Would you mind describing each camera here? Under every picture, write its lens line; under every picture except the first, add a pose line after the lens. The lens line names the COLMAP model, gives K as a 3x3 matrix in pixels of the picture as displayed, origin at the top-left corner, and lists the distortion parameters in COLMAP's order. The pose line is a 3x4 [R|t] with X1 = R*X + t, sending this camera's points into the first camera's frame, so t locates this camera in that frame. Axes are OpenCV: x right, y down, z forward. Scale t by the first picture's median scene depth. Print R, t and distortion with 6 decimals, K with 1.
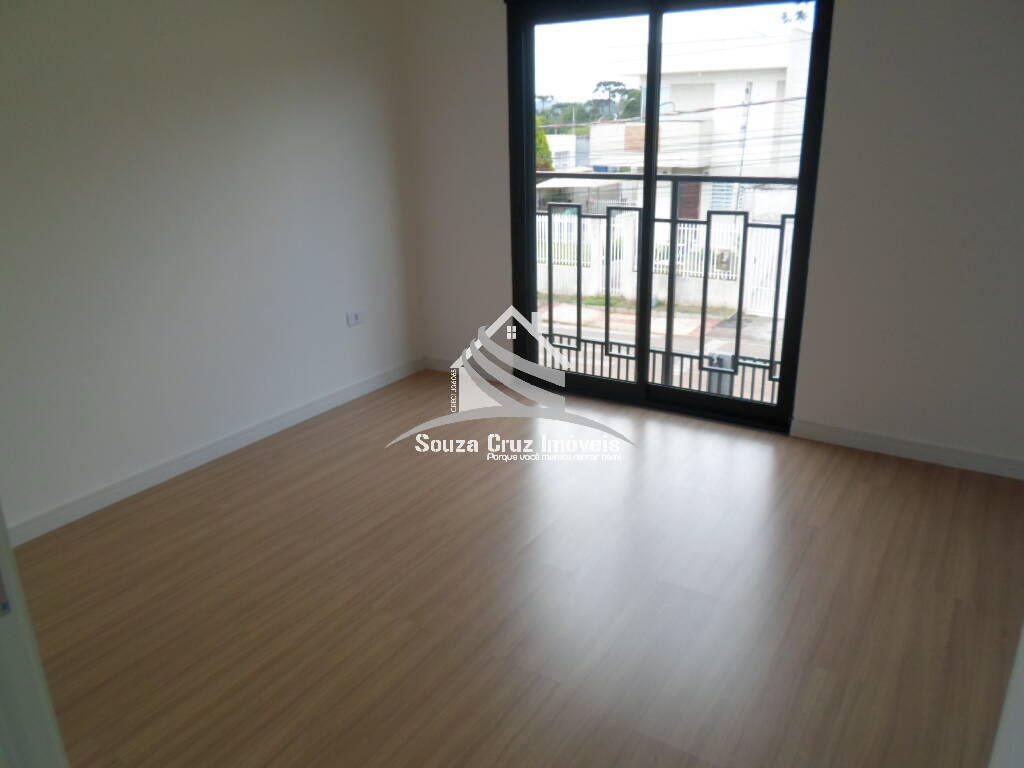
lens RADIAL K [[789.0, 0, 511.0], [0, 789.0, 385.2], [0, 0, 1]] dist [0.014899, -0.012459]
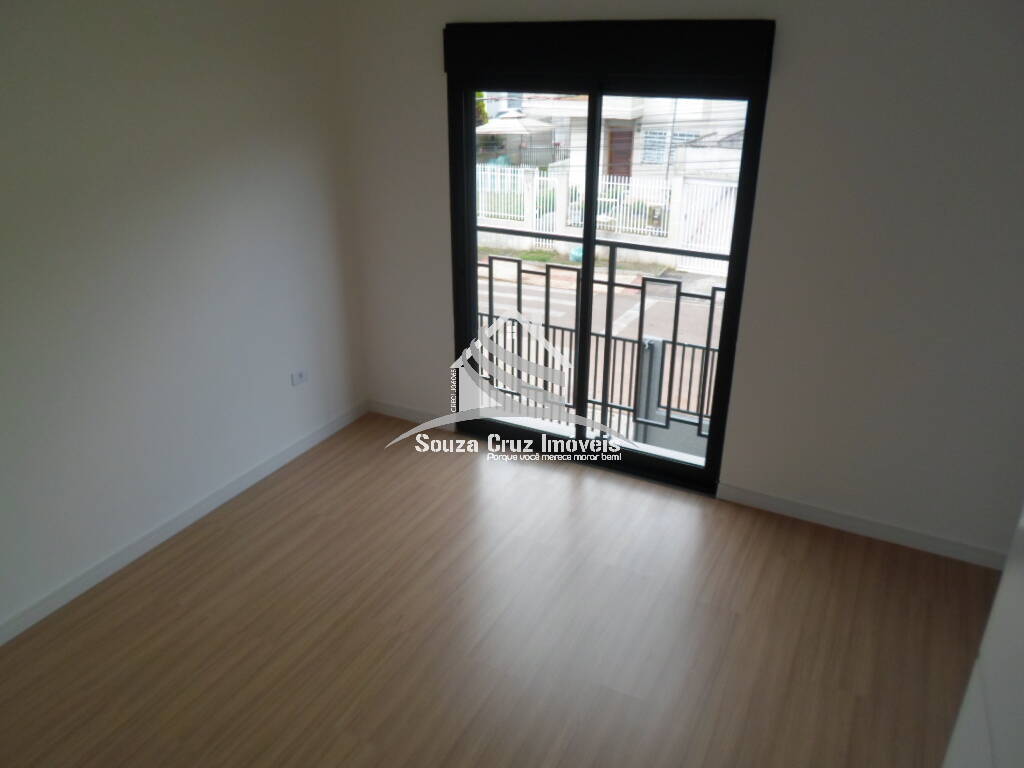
lens RADIAL K [[789.0, 0, 509.6], [0, 789.0, 381.5], [0, 0, 1]] dist [0.014899, -0.012459]
pose [[0.996465, -0.012200, 0.083116, -0.014190], [0.004637, 0.995878, 0.090583, -0.177438], [-0.083878, -0.089877, 0.992414, -0.027630]]
